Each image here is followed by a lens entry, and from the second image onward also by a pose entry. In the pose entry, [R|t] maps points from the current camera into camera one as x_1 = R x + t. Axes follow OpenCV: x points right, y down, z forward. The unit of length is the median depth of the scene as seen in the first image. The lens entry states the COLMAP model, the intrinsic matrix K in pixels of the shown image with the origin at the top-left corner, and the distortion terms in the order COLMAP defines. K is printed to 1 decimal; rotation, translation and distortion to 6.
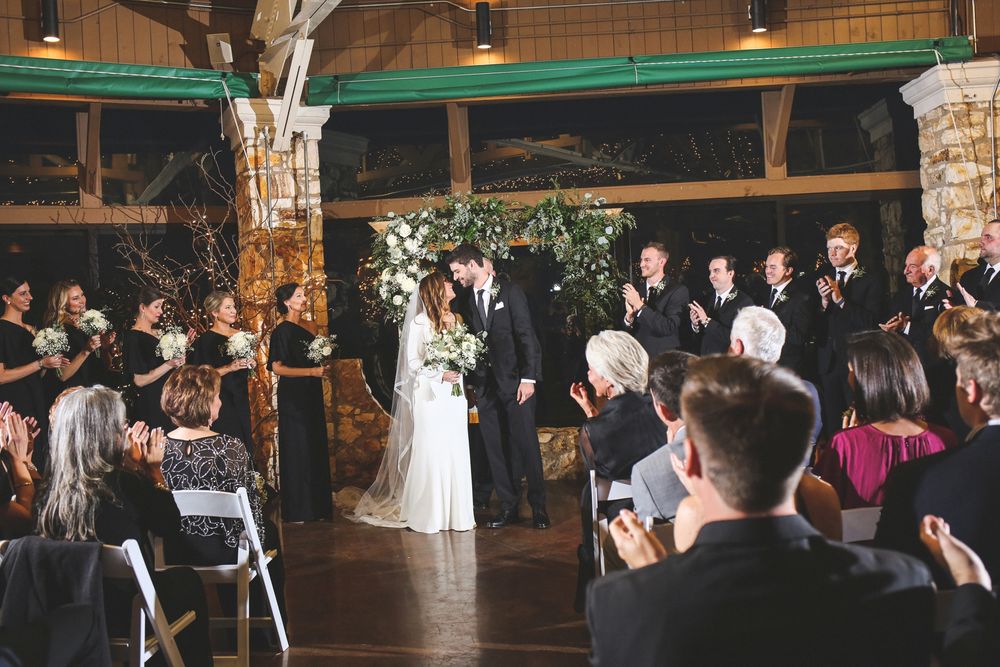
lens RADIAL K [[967.1, 0, 500.0], [0, 967.1, 333.5], [0, 0, 1]] dist [-0.027552, 0.011876]
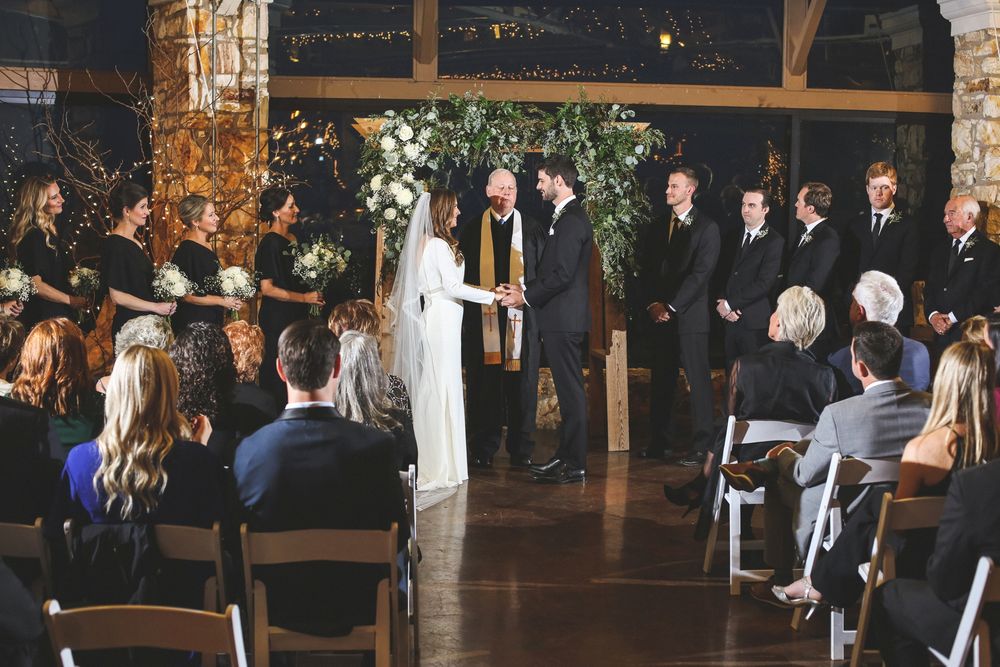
lens RADIAL K [[1476.0, 0, 500.0], [0, 1476.0, 333.5], [0, 0, 1]] dist [-0.120095, 0.060841]
pose [[0.981330, 0.043647, 0.187312, -0.221863], [-0.057601, 0.995903, 0.069712, -0.023131], [-0.183501, -0.079200, 0.979824, -0.259285]]
